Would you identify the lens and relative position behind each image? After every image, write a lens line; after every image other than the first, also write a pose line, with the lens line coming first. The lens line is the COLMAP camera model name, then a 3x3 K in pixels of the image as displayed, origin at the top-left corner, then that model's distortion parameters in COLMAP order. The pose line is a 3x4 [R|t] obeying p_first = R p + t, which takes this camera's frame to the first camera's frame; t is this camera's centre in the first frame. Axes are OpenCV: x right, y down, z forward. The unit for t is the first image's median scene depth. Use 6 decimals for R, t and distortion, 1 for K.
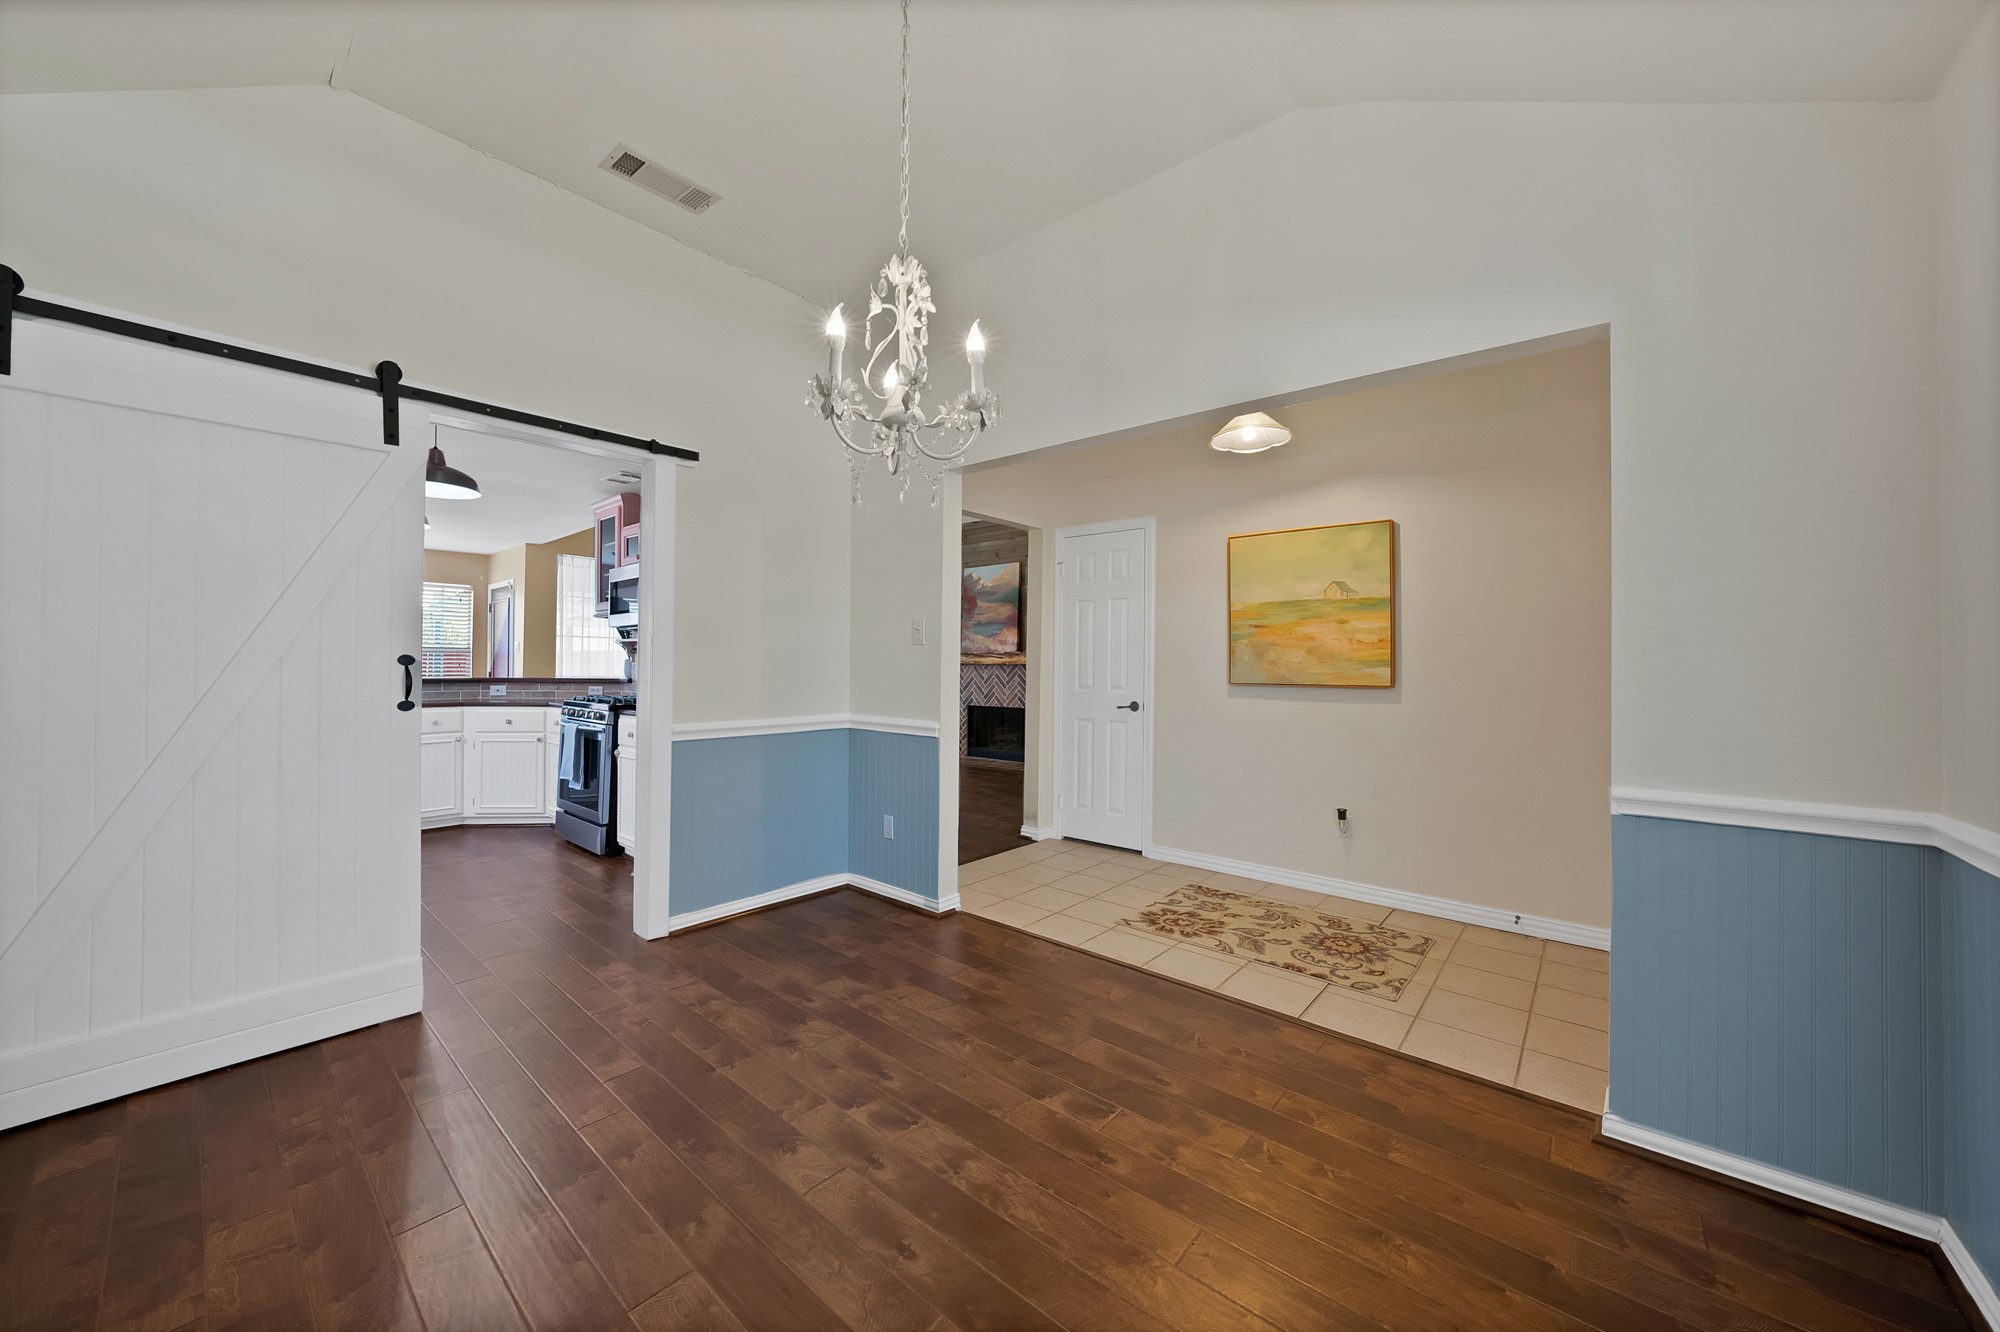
lens RADIAL K [[710.4, 0, 992.3], [0, 710.4, 656.8], [0, 0, 1]] dist [-0.032862, 0.006601]
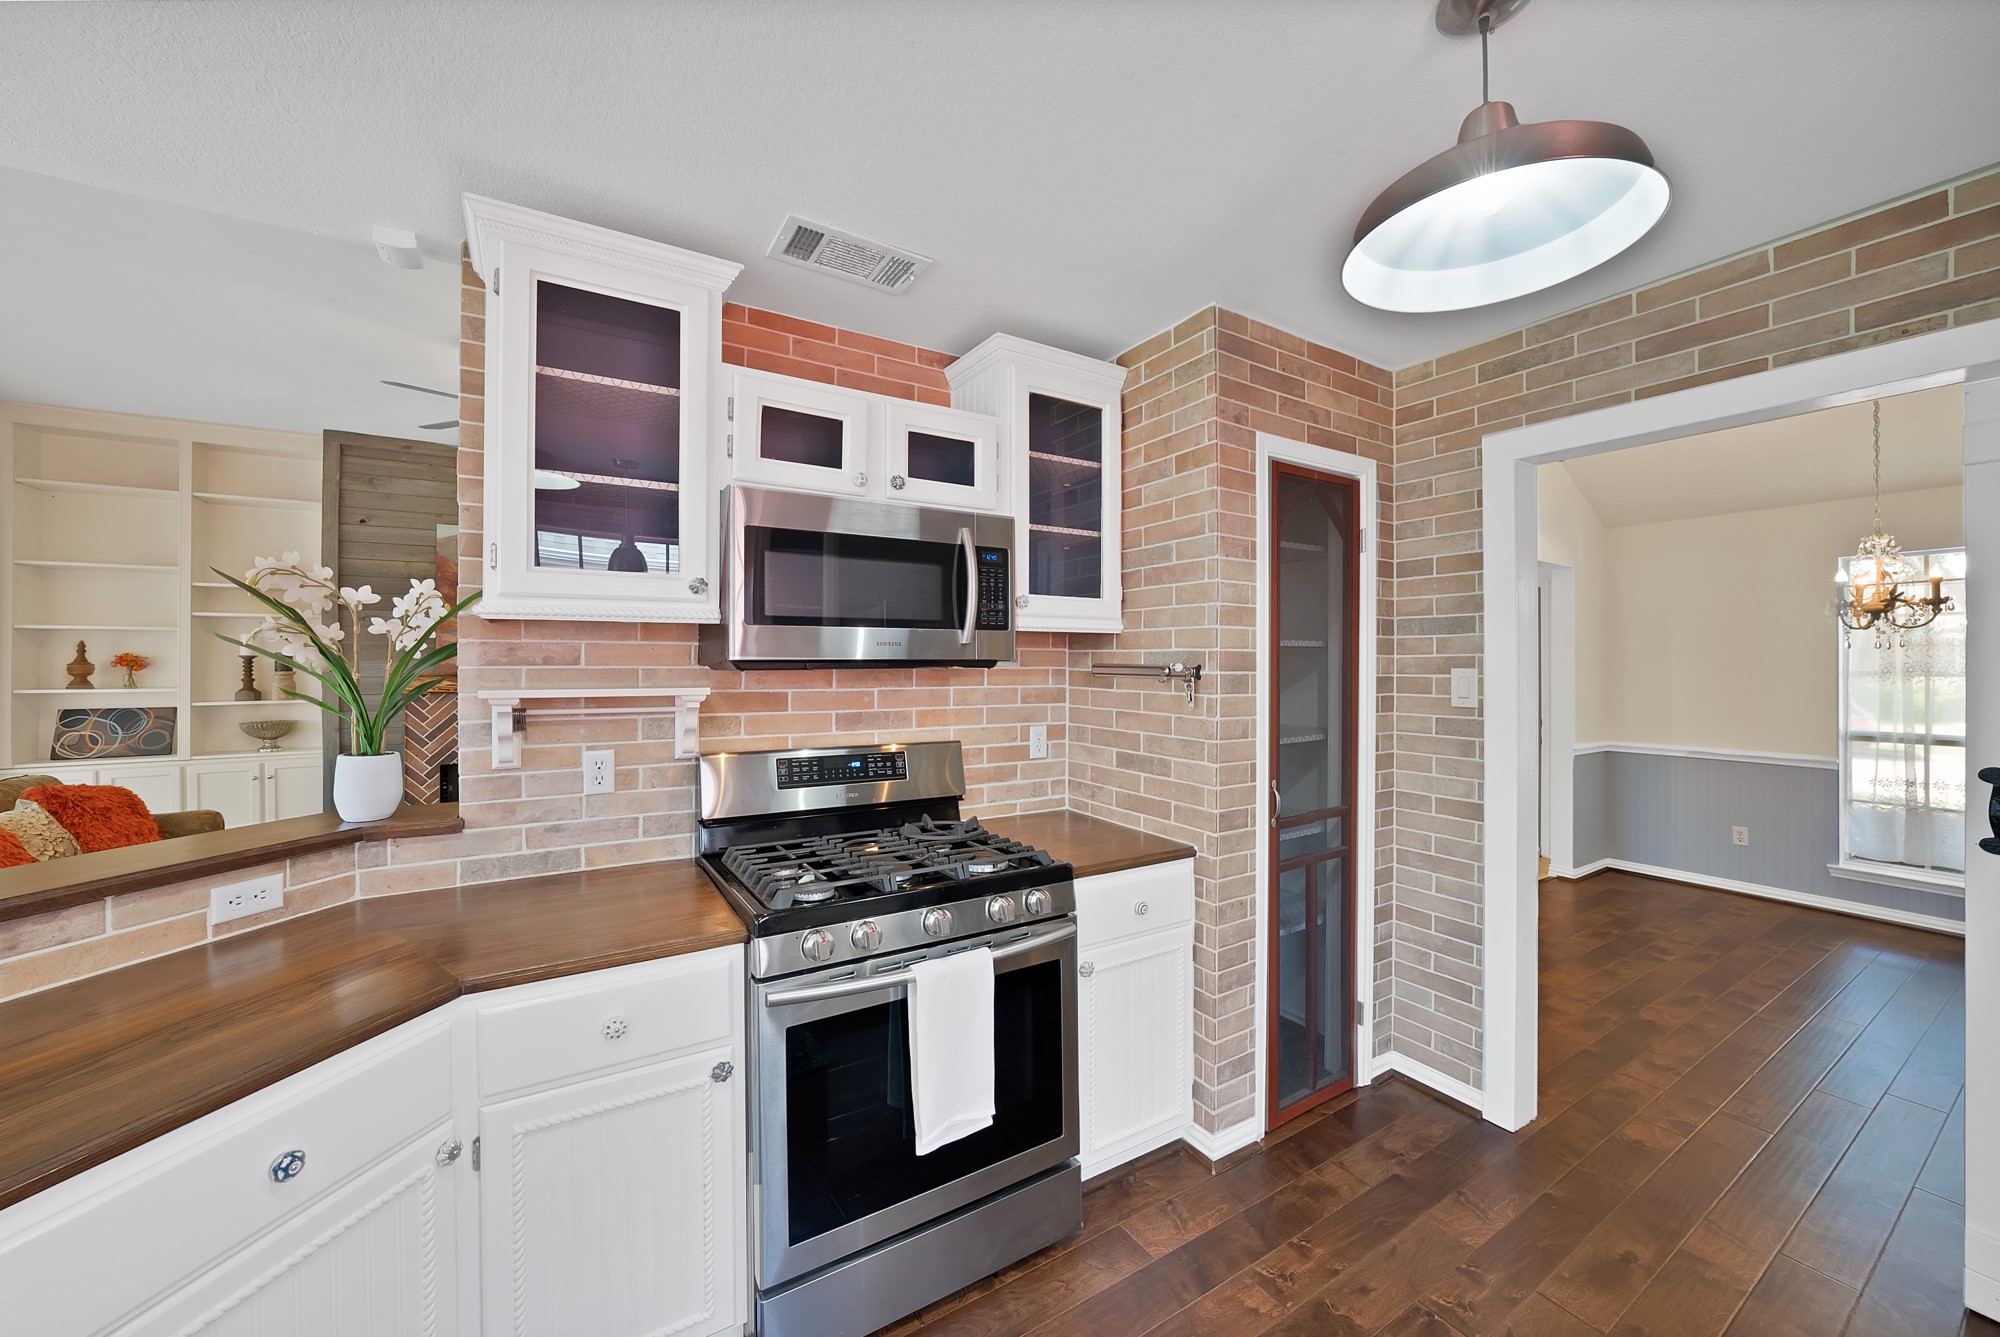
lens RADIAL K [[707.2, 0, 988.7], [0, 707.2, 661.0], [0, 0, 1]] dist [-0.035913, 0.015666]
pose [[0.321013, -0.005696, 0.947057, -1.287345], [-0.009848, 0.999908, 0.009352, -0.075100], [-0.947023, -0.012329, 0.320928, 1.244038]]
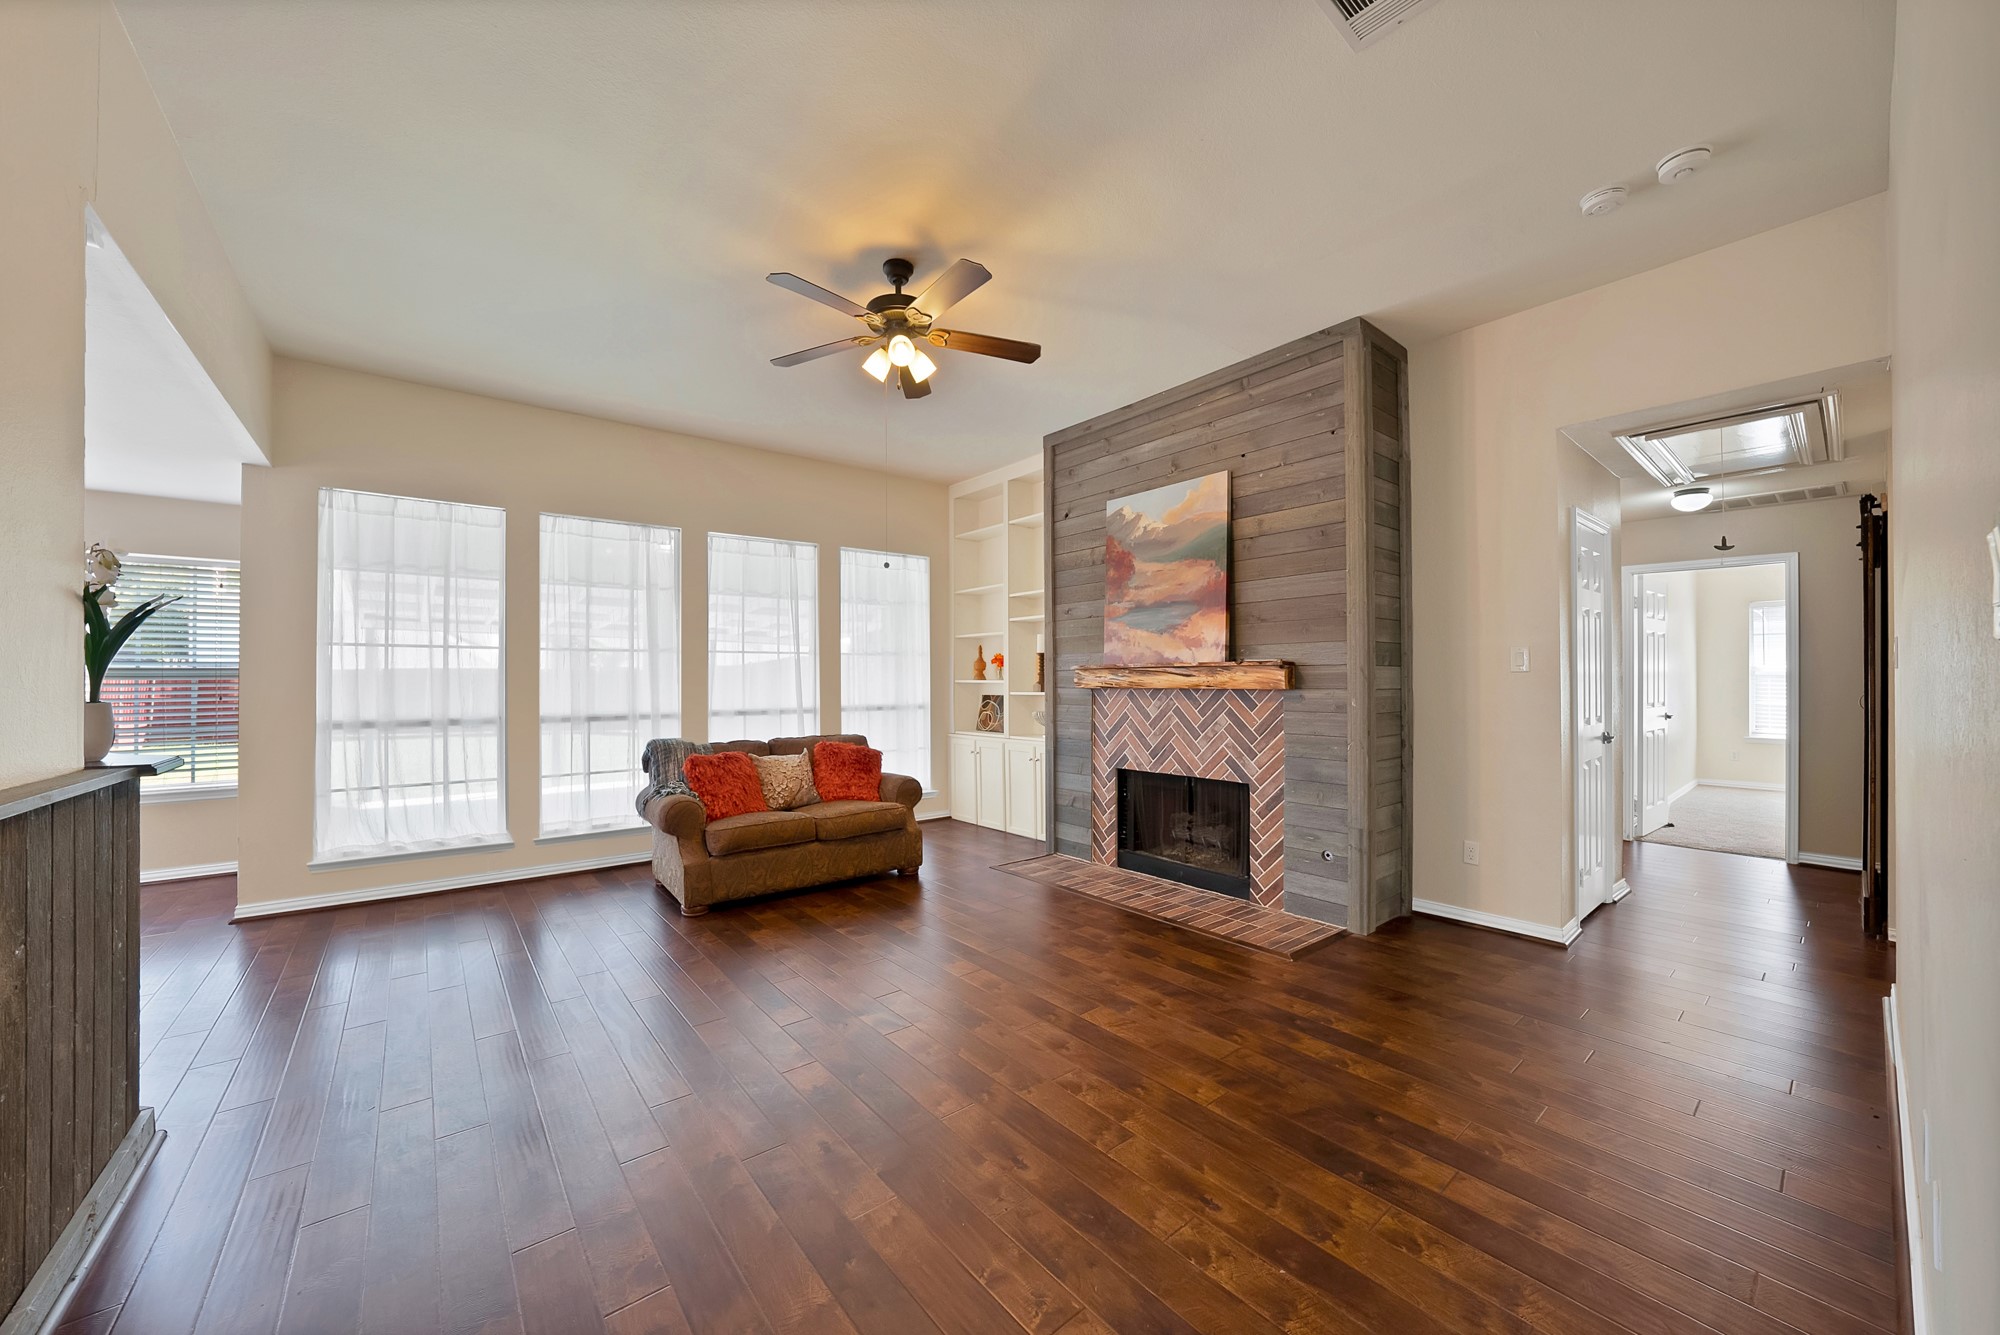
lens RADIAL K [[748.4, 0, 974.4], [0, 748.4, 674.2], [0, 0, 1]] dist [0.000806, 0.000186]
pose [[0.979350, -0.011917, -0.201818, -0.078438], [0.013004, 0.999907, 0.004062, -0.008962], [0.201751, -0.006603, 0.979415, 1.382406]]
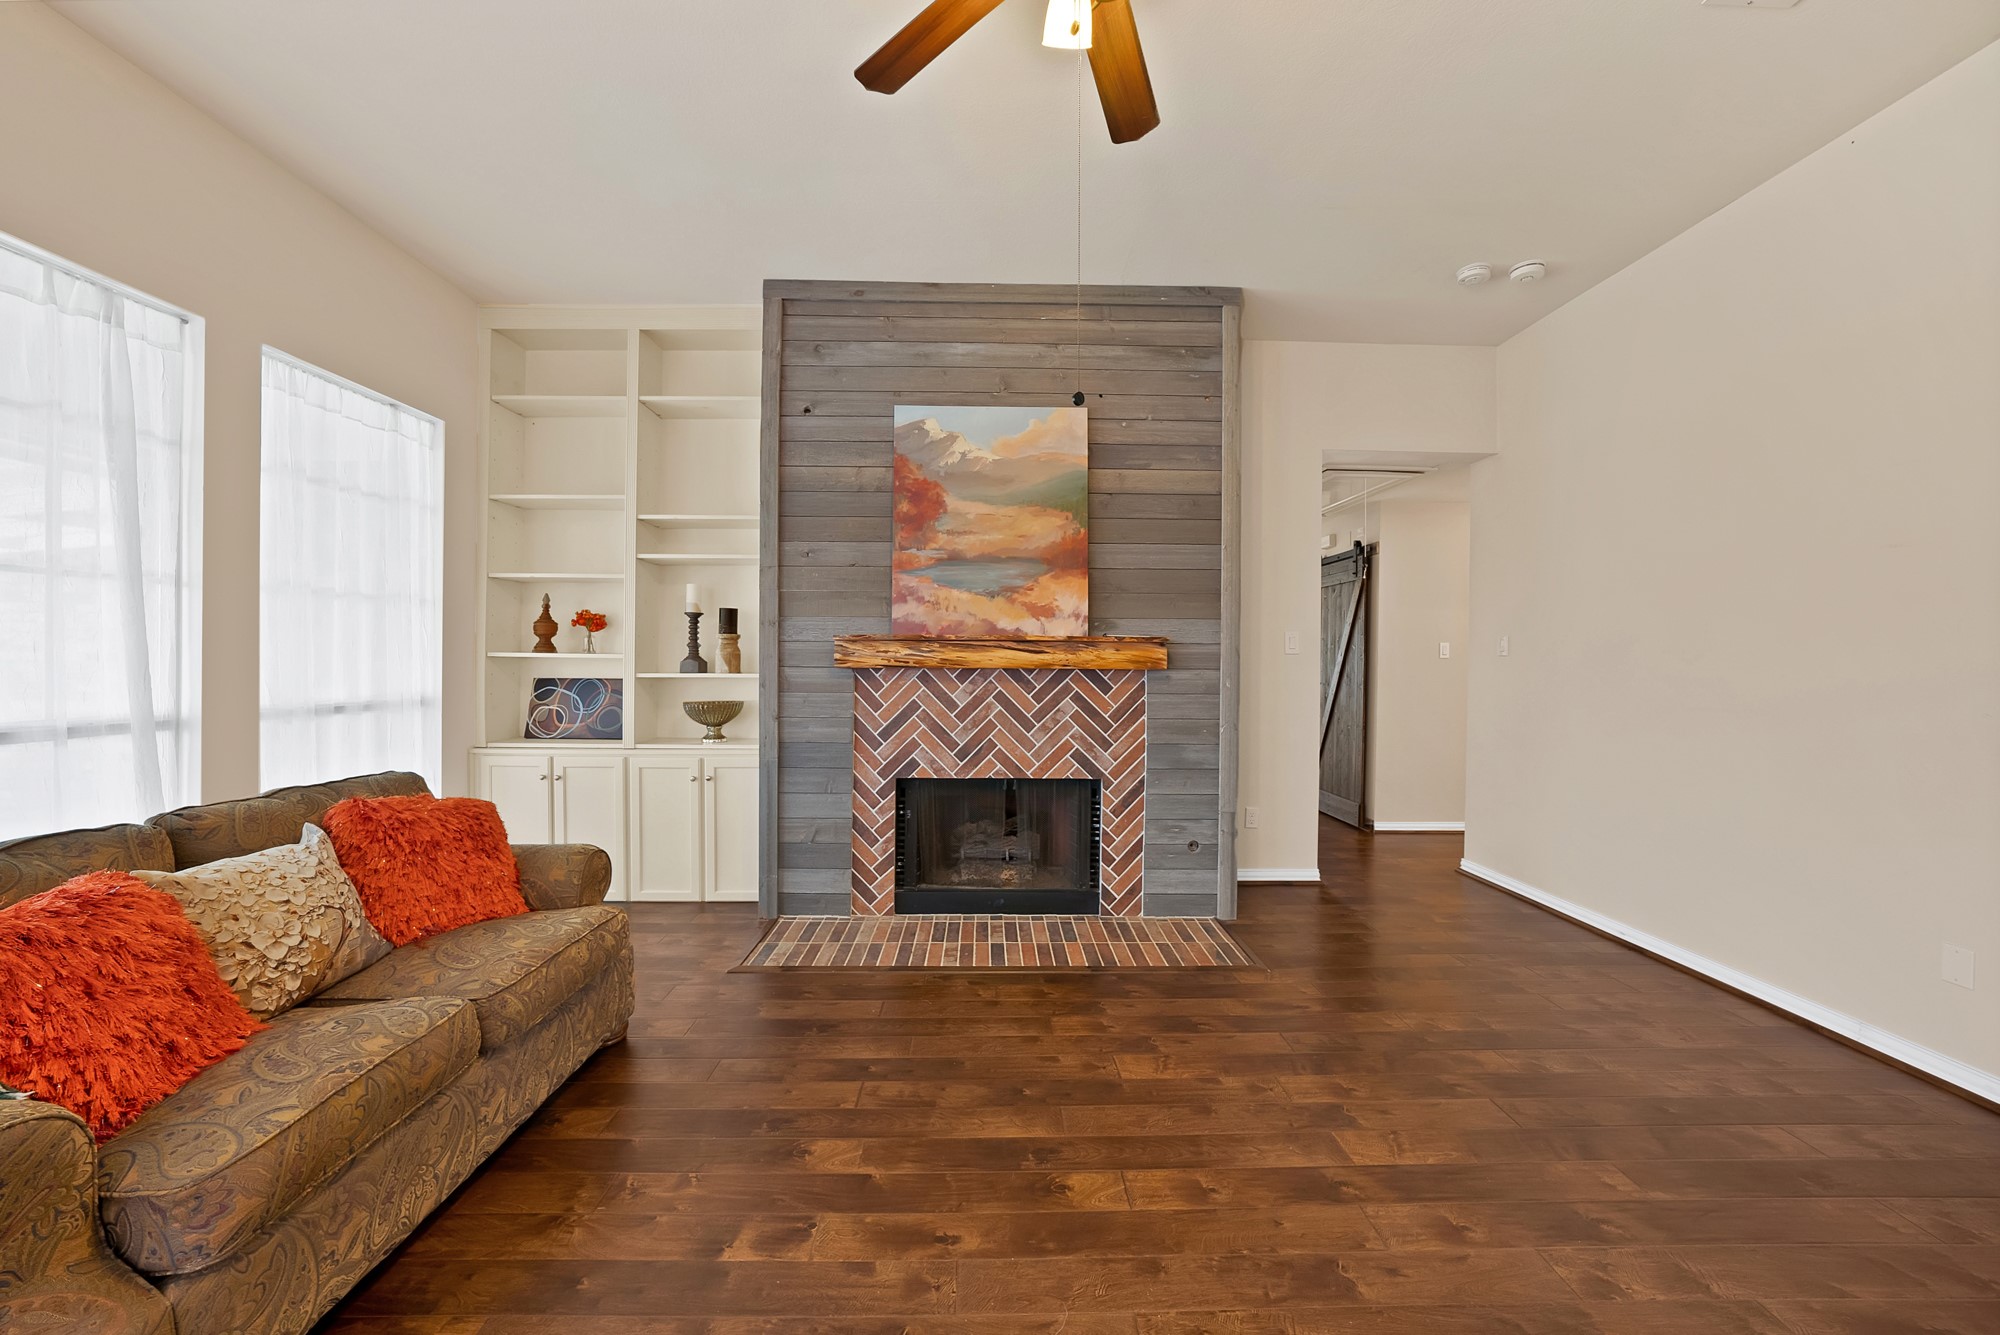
lens RADIAL K [[733.4, 0, 997.6], [0, 733.4, 659.1], [0, 0, 1]] dist [-0.021785, -0.000003]
pose [[0.743556, -0.002377, 0.668670, -0.766714], [-0.012078, 0.999783, 0.016985, -0.002880], [-0.668565, -0.020706, 0.743366, 2.088513]]
